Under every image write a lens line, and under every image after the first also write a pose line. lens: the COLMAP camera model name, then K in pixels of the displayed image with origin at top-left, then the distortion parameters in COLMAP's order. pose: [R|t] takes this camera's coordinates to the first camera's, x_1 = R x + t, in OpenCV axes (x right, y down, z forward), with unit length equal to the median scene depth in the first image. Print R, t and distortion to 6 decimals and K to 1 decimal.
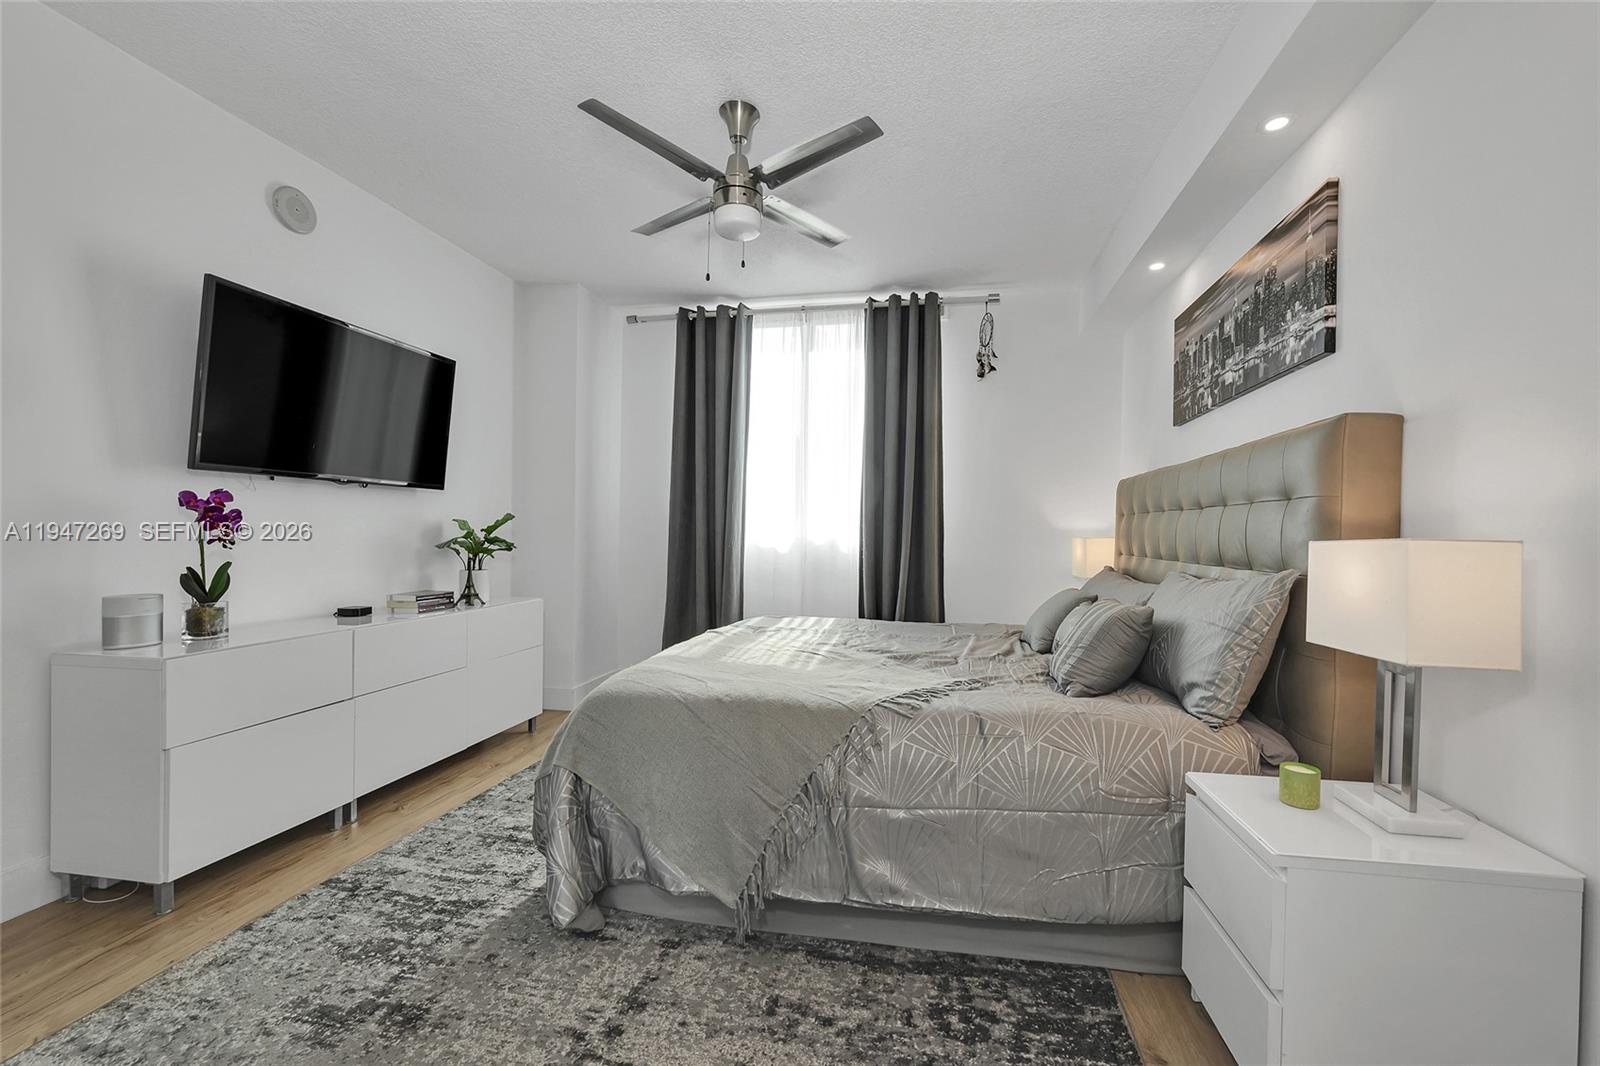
lens RADIAL K [[629.4, 0, 806.4], [0, 629.4, 539.5], [0, 0, 1]] dist [-0.004365, -0.001256]
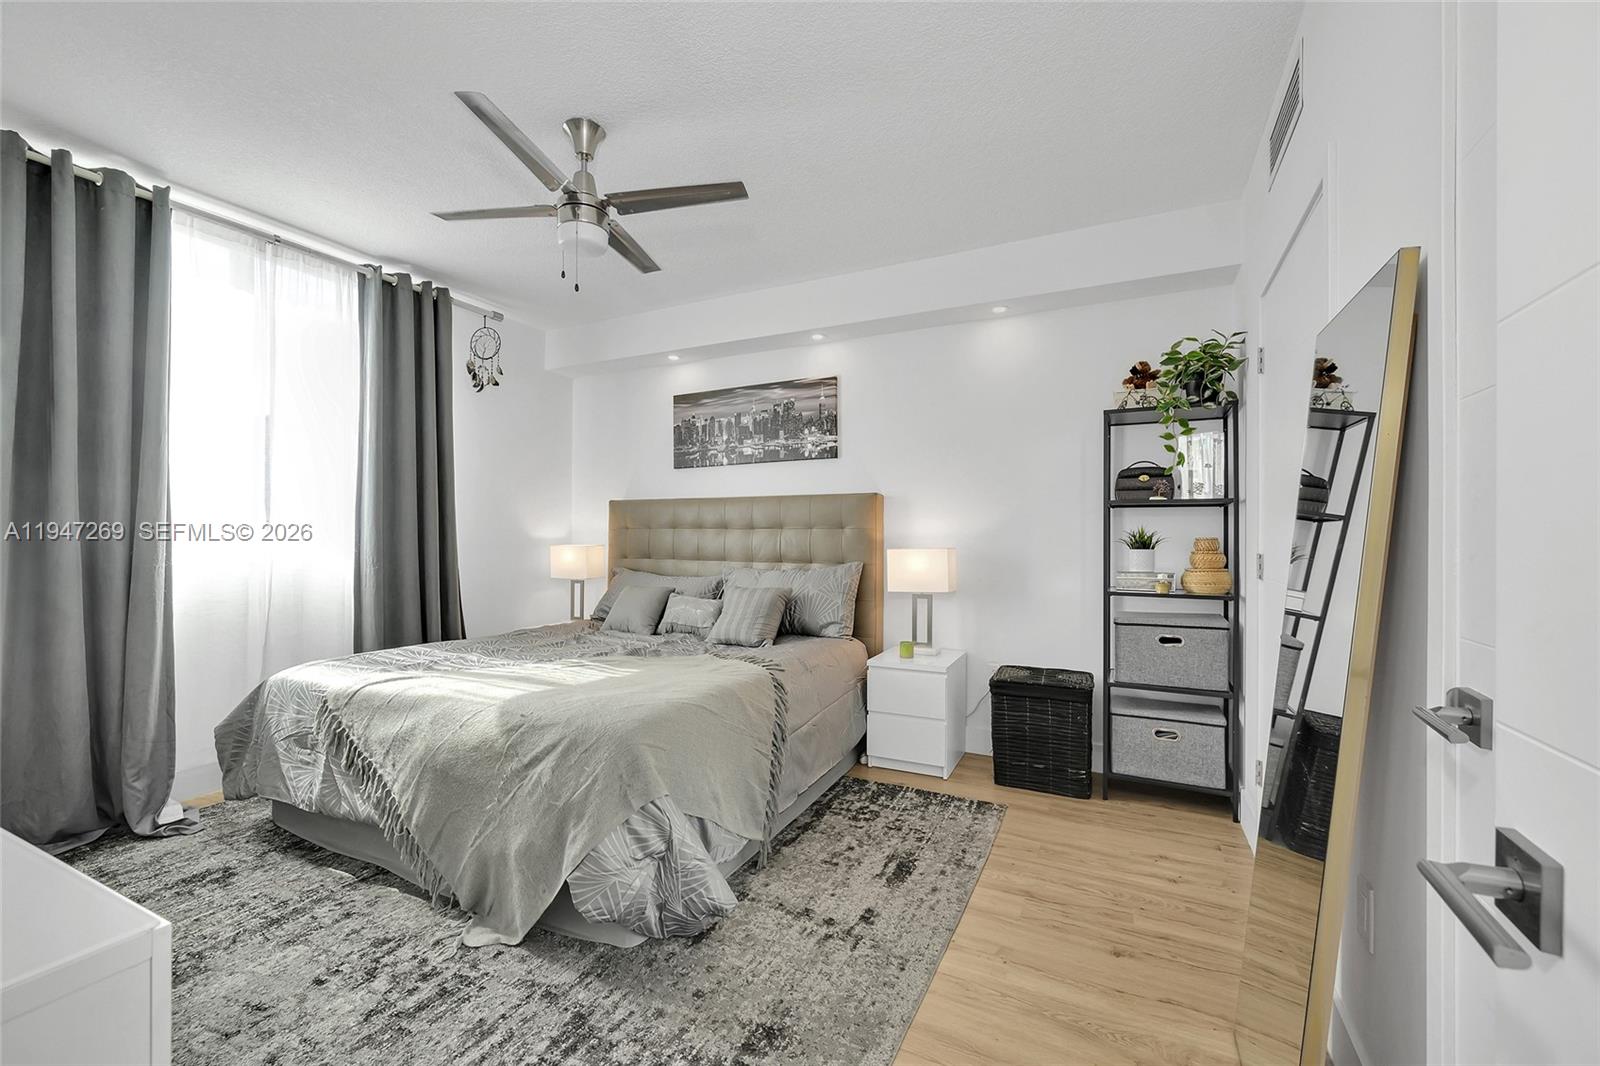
lens RADIAL K [[629.4, 0, 802.1], [0, 629.4, 533.8], [0, 0, 1]] dist [-0.004365, -0.001256]
pose [[0.299538, -0.003815, 0.954077, -1.194452], [0.009801, 0.999952, 0.000921, -0.045848], [-0.954034, 0.009075, 0.299561, 0.468441]]
